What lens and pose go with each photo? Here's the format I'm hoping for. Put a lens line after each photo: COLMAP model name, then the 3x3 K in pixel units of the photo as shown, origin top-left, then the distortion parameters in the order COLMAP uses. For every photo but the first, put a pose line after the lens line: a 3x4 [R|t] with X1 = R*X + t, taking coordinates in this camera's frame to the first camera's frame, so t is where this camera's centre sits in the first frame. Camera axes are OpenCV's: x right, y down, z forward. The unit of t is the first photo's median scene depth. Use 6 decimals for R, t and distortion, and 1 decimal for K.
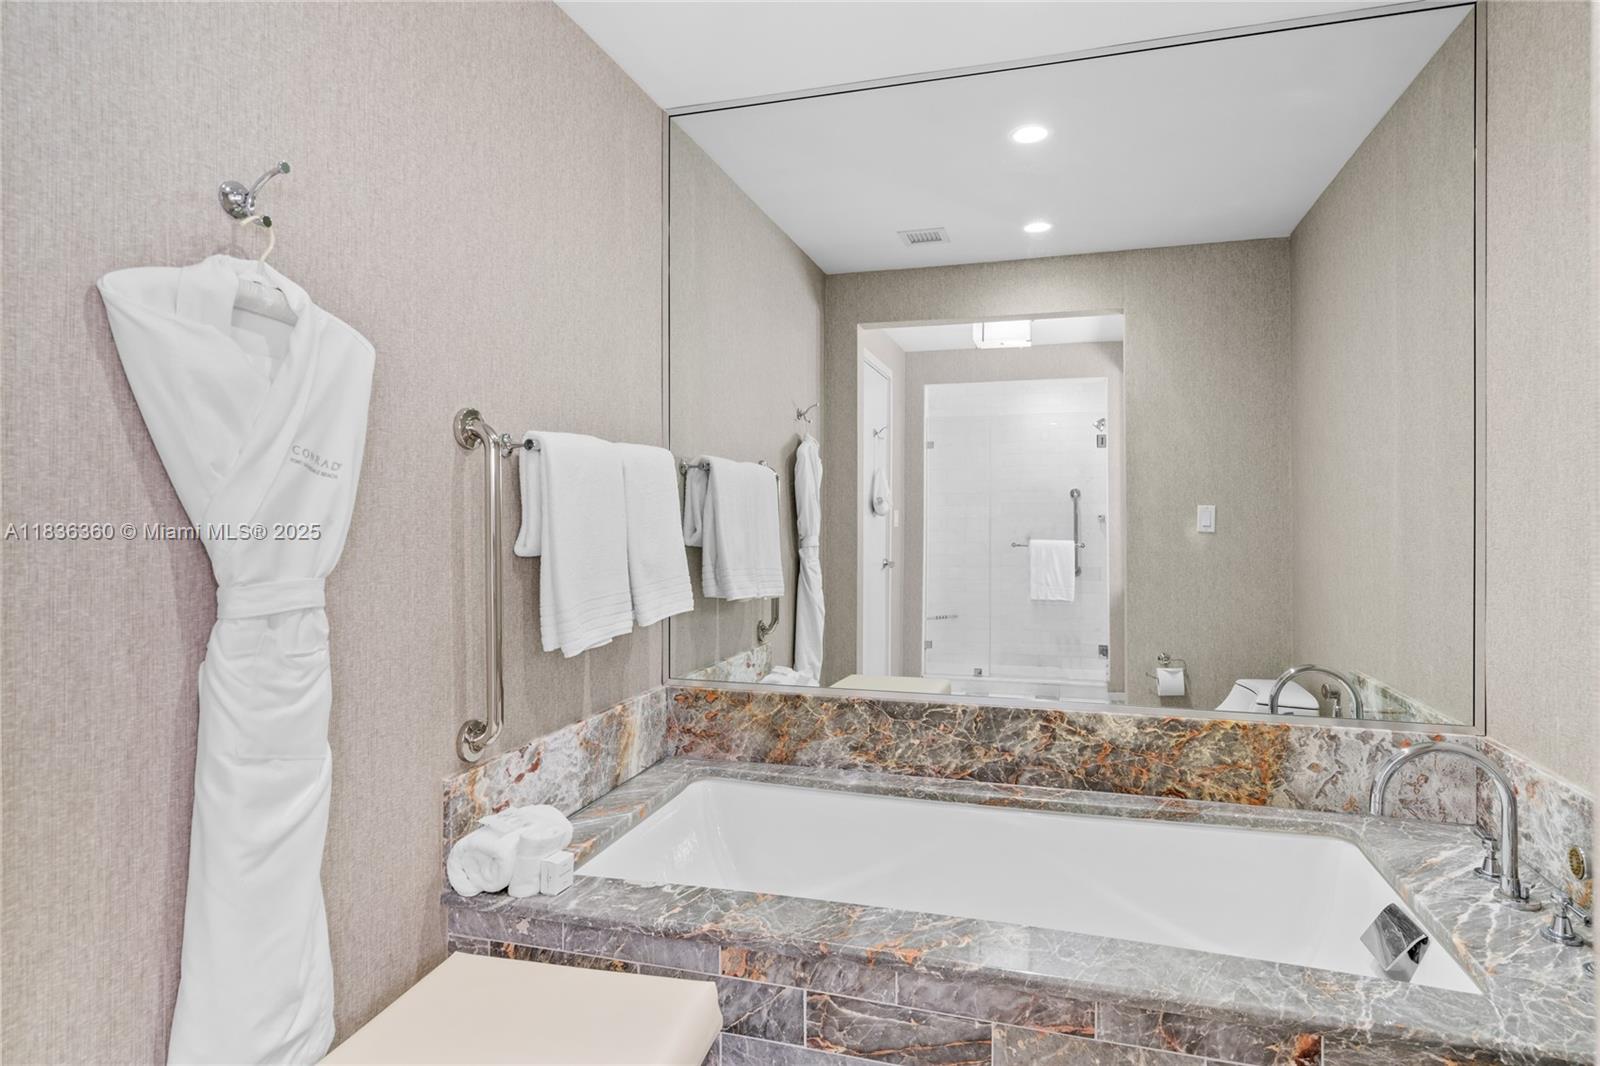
lens RADIAL K [[890.7, 0, 806.6], [0, 890.7, 513.1], [0, 0, 1]] dist [0.008893, 0.000606]
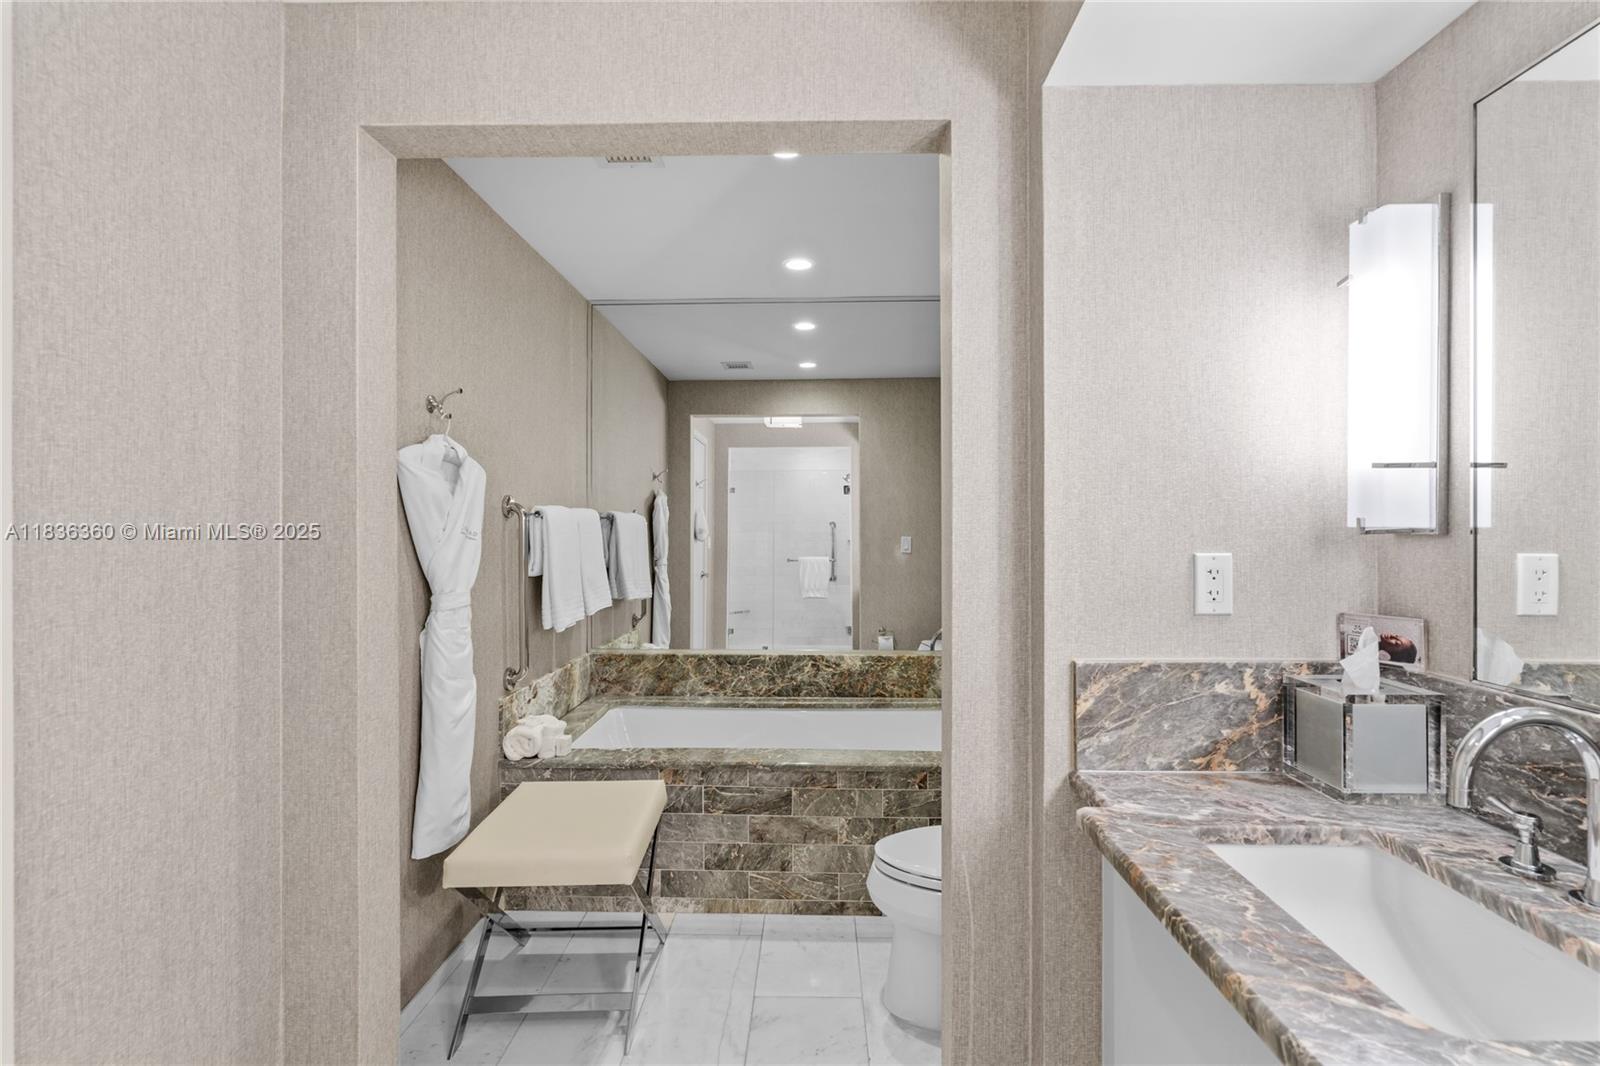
lens RADIAL K [[726.9, 0, 820.2], [0, 726.9, 532.3], [0, 0, 1]] dist [-0.002822, 0.002540]
pose [[0.961486, 0.000108, 0.274853, -0.135784], [-0.000634, 0.999998, 0.001822, -0.035193], [-0.274852, -0.001926, 0.961485, -0.456309]]
